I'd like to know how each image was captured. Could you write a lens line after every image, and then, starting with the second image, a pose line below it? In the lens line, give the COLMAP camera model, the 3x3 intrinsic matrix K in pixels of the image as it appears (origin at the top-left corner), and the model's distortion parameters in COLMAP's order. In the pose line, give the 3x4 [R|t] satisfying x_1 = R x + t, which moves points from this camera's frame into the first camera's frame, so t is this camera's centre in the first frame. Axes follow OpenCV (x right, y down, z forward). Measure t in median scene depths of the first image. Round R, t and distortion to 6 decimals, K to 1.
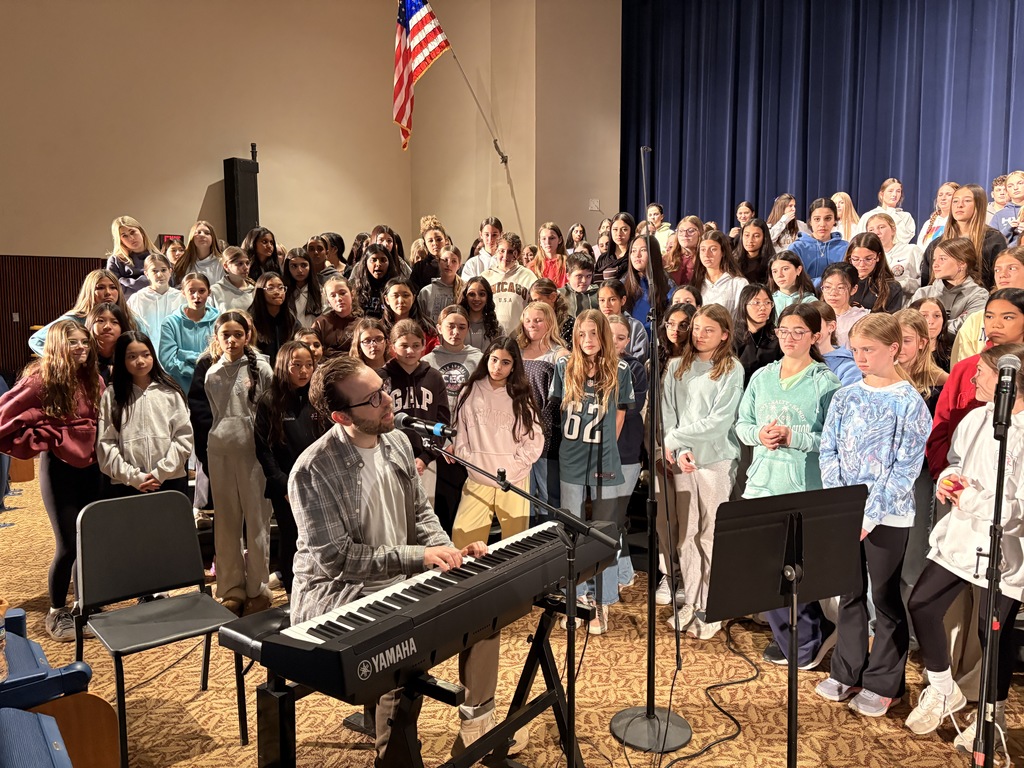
lens RADIAL K [[769.3, 0, 508.8], [0, 769.3, 379.9], [0, 0, 1]] dist [0.008567, 0.000583]
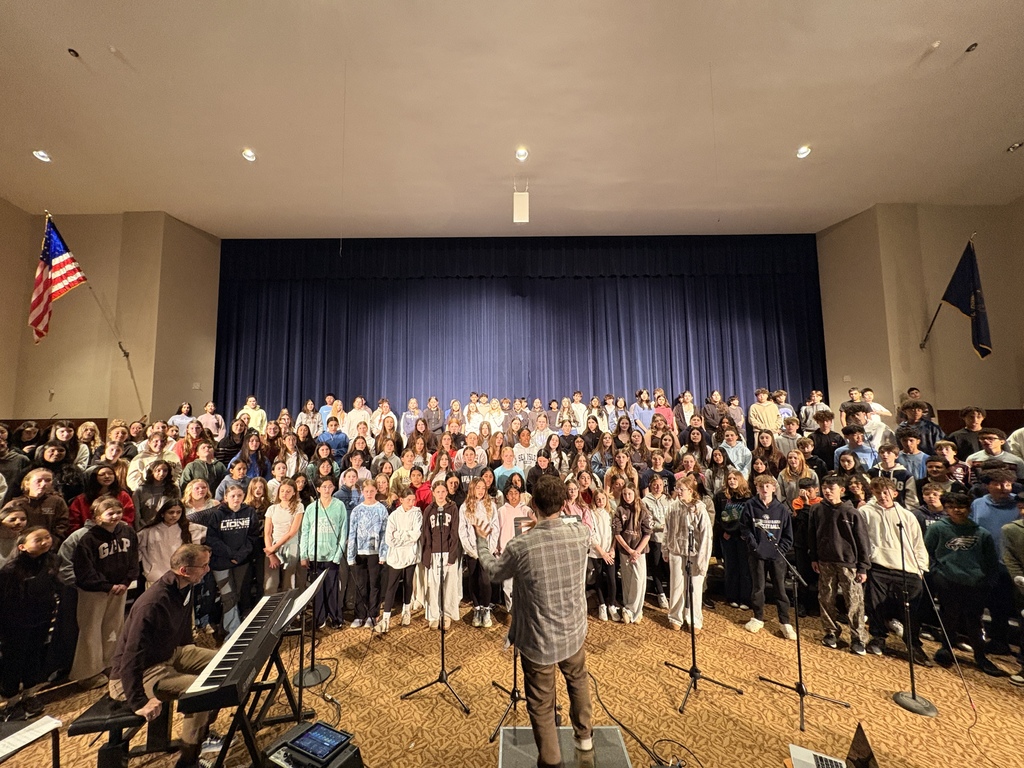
lens RADIAL K [[405.0, 0, 512.0], [0, 405.0, 384.0], [0, 0, 1]] dist [-0.005085, 0.000037]
pose [[0.656259, 0.058484, 0.752266, -0.293707], [0.075336, 0.986931, -0.142450, -0.150687], [-0.750765, 0.150157, 0.643276, -0.279514]]
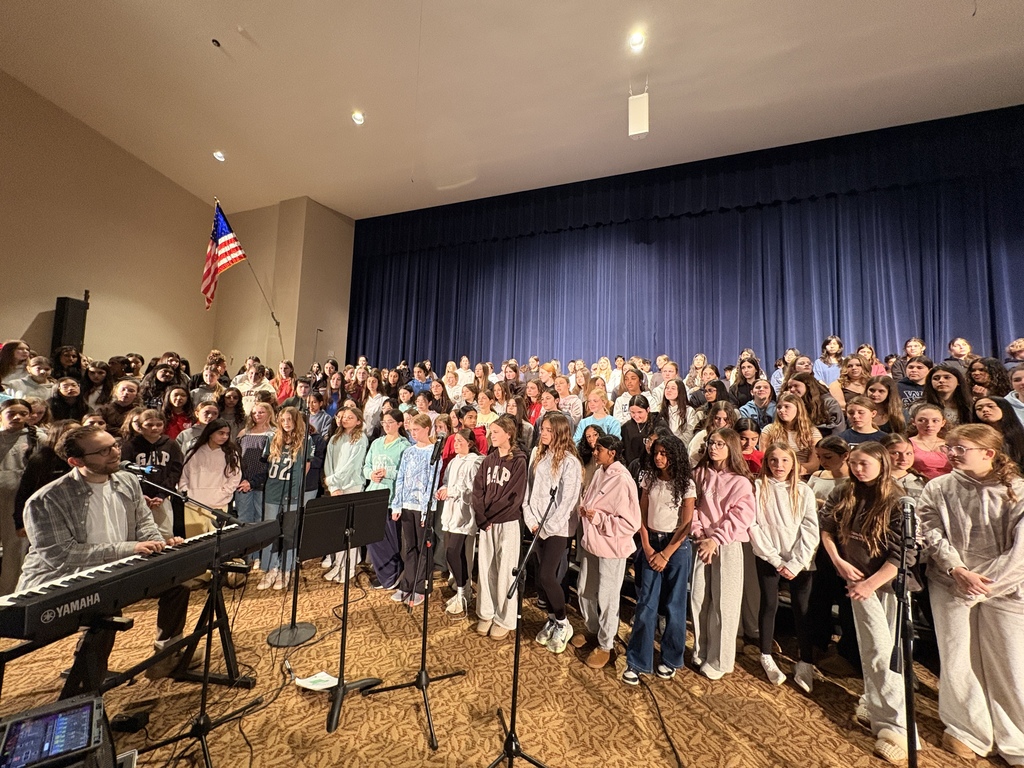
lens RADIAL K [[405.0, 0, 512.0], [0, 405.0, 384.0], [0, 0, 1]] dist [-0.005085, 0.000037]
pose [[0.879079, 0.070405, 0.471447, 0.112353], [0.007782, 0.986781, -0.161875, 0.016488], [-0.476612, 0.145970, 0.866911, -0.130718]]
